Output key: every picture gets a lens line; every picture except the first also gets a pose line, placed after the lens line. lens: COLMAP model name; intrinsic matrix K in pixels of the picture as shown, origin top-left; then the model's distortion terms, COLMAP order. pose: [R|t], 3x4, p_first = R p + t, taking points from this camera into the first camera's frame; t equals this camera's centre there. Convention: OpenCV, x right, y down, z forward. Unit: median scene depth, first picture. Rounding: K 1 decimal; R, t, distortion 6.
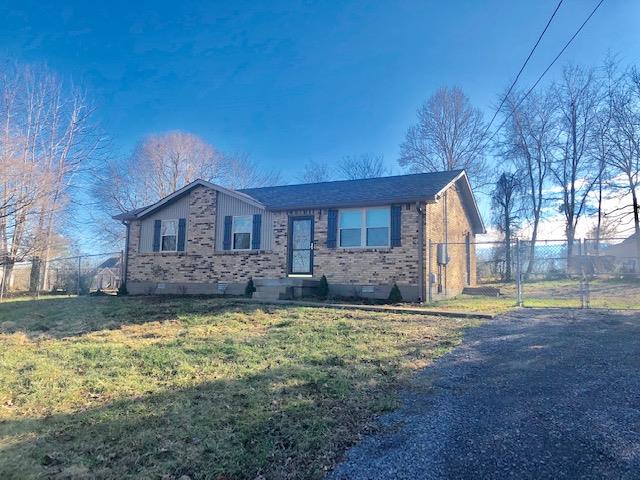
lens RADIAL K [[518.2, 0, 320.8], [0, 518.2, 238.2], [0, 0, 1]] dist [0.035762, -0.044000]
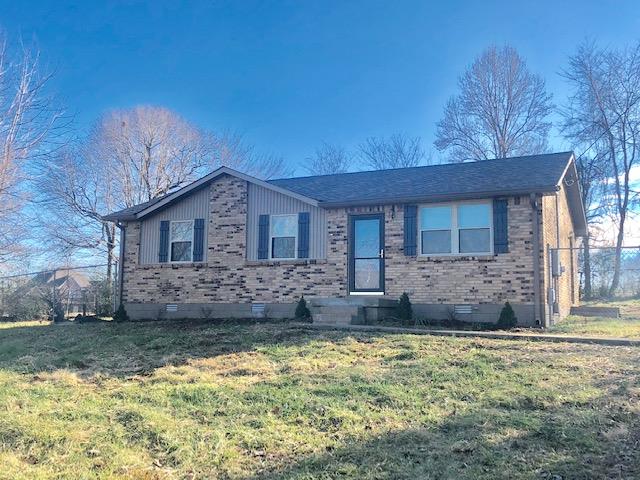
lens RADIAL K [[675.5, 0, 320.0], [0, 675.5, 238.8], [0, 0, 1]] dist [0.040790, 0.000000]
pose [[0.999809, -0.006577, 0.018425, -0.112669], [0.006772, 0.999922, -0.010539, 0.003027], [-0.018354, 0.010661, 0.999775, 0.010770]]
